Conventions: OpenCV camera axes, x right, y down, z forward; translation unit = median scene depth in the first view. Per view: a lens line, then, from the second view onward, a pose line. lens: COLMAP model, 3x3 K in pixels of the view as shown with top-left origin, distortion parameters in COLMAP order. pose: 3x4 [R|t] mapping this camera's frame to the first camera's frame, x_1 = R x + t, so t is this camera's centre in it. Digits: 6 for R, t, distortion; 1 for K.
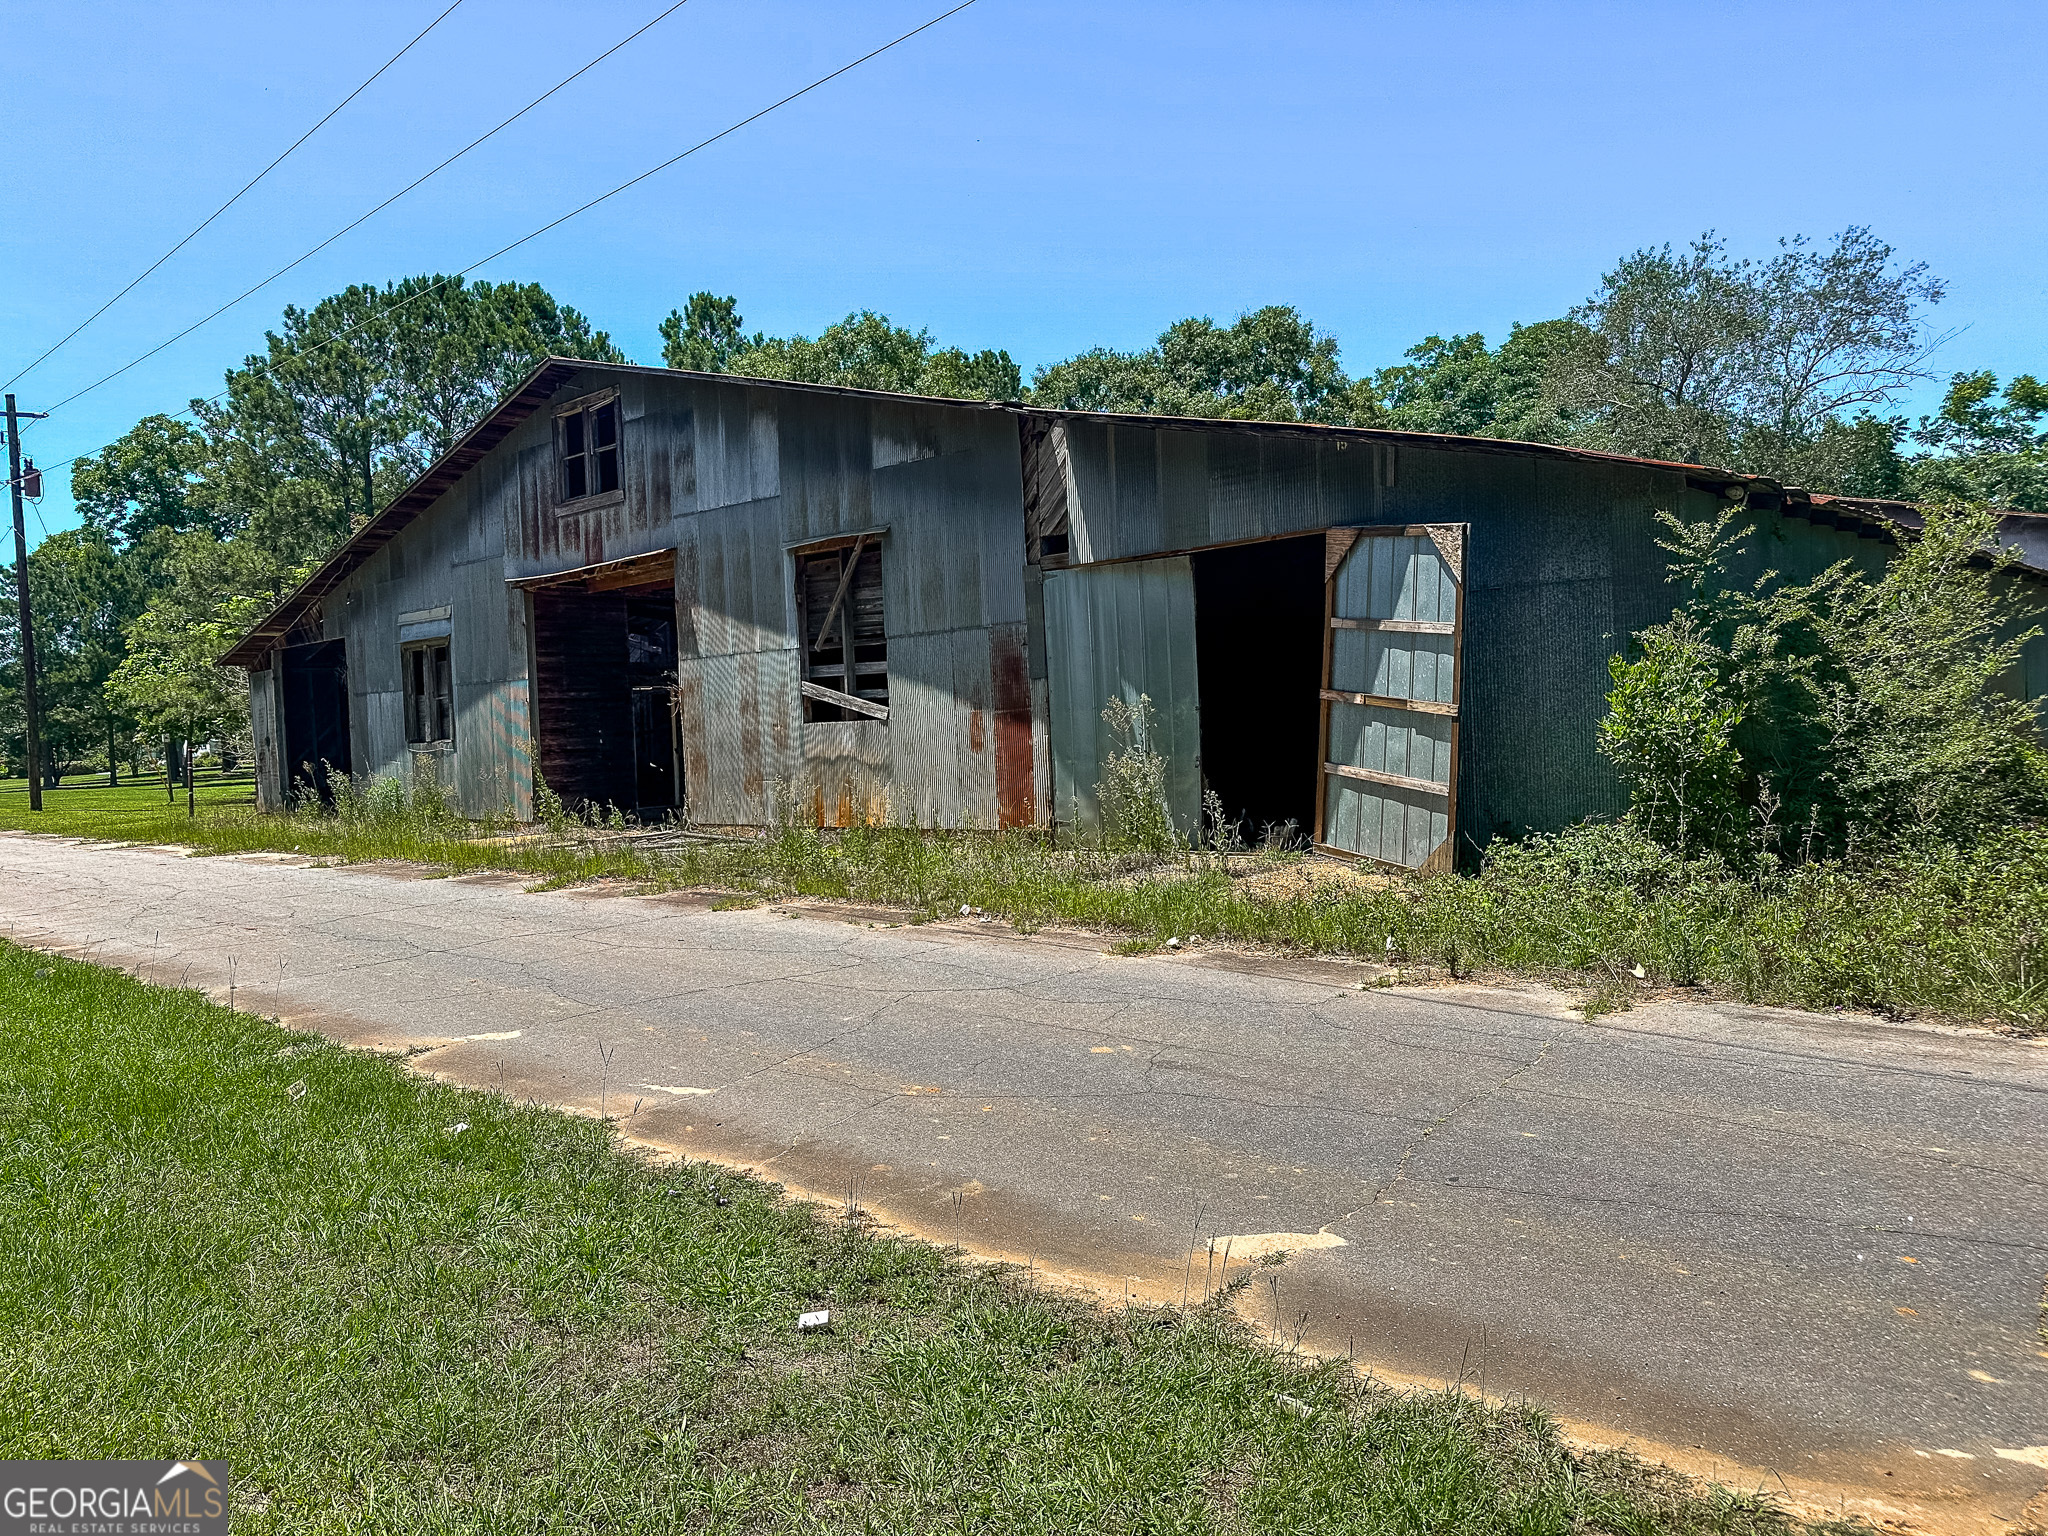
lens RADIAL K [[1428.0, 0, 1024.0], [0, 1428.0, 768.0], [0, 0, 1]] dist [-0.014606, -0.005457]
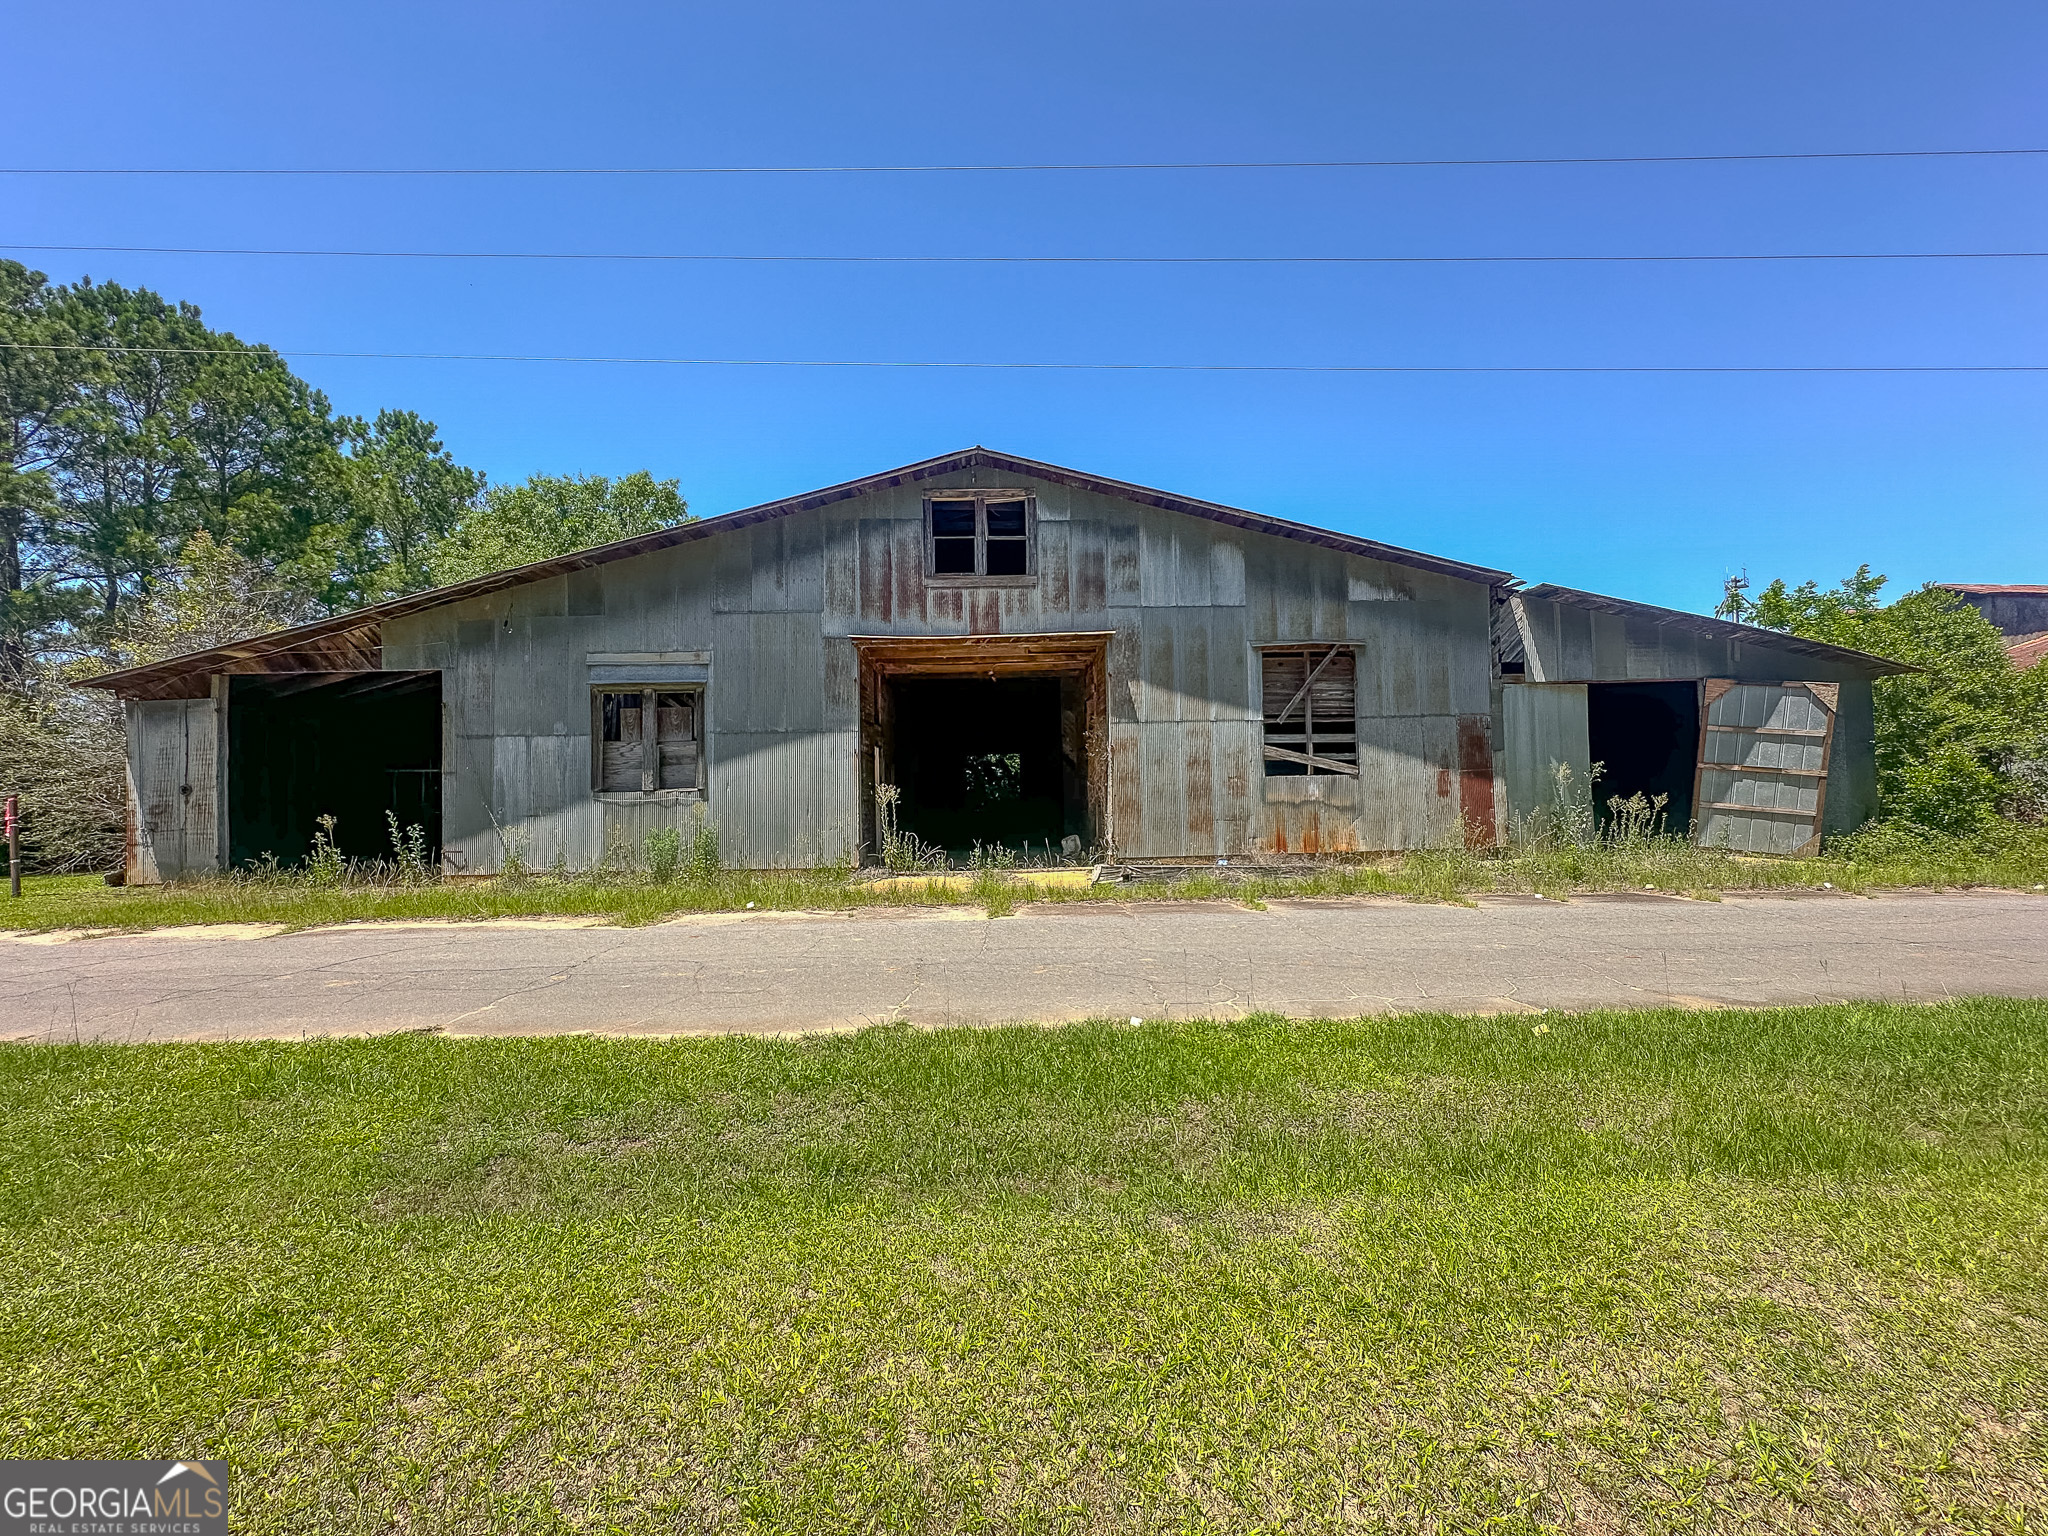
lens RADIAL K [[824.8, 0, 1024.0], [0, 824.8, 768.0], [0, 0, 1]] dist [-0.011638, -0.000059]
pose [[0.730302, 0.036237, 0.682163, -0.882984], [0.013294, 0.997649, -0.067227, 0.010015], [-0.682995, 0.058165, 0.728103, 0.615803]]
